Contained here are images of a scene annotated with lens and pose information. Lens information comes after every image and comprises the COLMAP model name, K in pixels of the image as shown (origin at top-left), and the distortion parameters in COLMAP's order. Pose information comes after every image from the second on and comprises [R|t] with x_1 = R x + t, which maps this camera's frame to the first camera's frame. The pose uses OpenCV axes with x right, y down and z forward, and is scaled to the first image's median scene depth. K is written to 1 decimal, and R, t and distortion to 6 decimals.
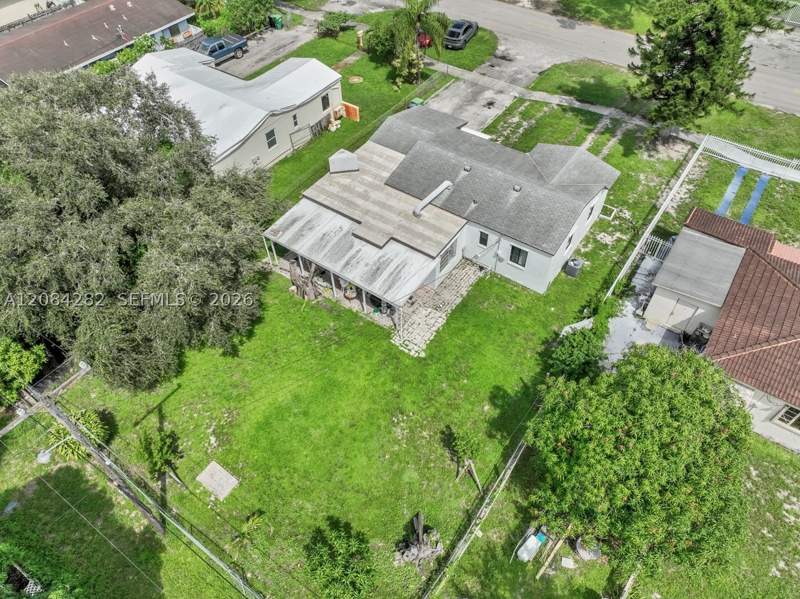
lens RADIAL K [[557.0, 0, 400.0], [0, 557.0, 299.5], [0, 0, 1]] dist [0.003847, 0.005590]
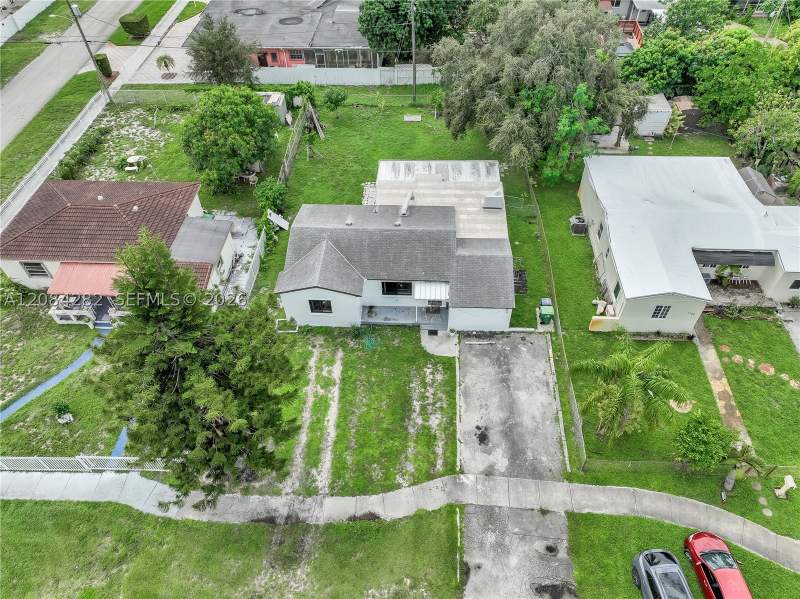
lens RADIAL K [[557.0, 0, 400.0], [0, 557.0, 299.5], [0, 0, 1]] dist [0.003847, 0.005590]
pose [[-0.847846, 0.405938, -0.341132, 0.452331], [-0.385872, -0.031106, 0.922028, -1.026660], [0.363675, 0.913371, 0.183014, 0.743677]]
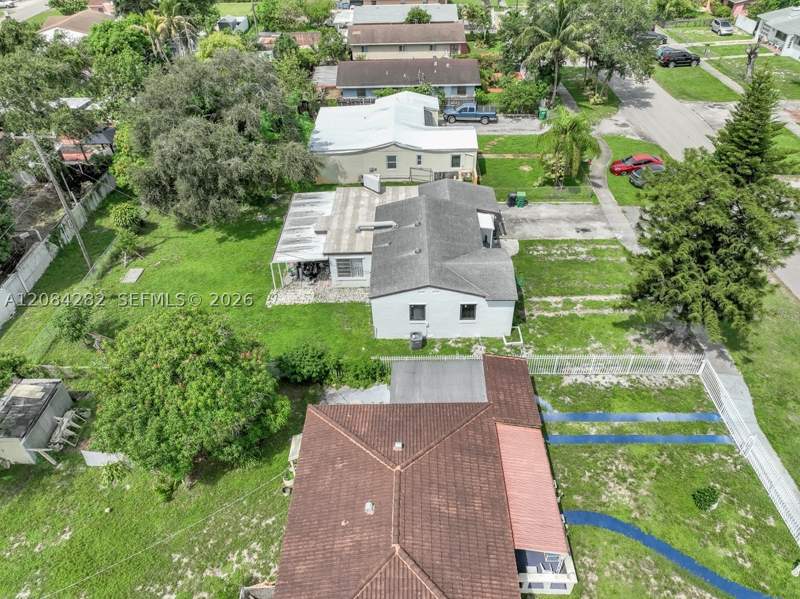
lens RADIAL K [[557.0, 0, 400.0], [0, 557.0, 299.5], [0, 0, 1]] dist [0.003847, 0.005590]
pose [[0.562014, 0.515500, -0.646839, 0.742931], [-0.616423, 0.782481, 0.088013, -0.152815], [0.551509, 0.349262, 0.757531, 0.124885]]
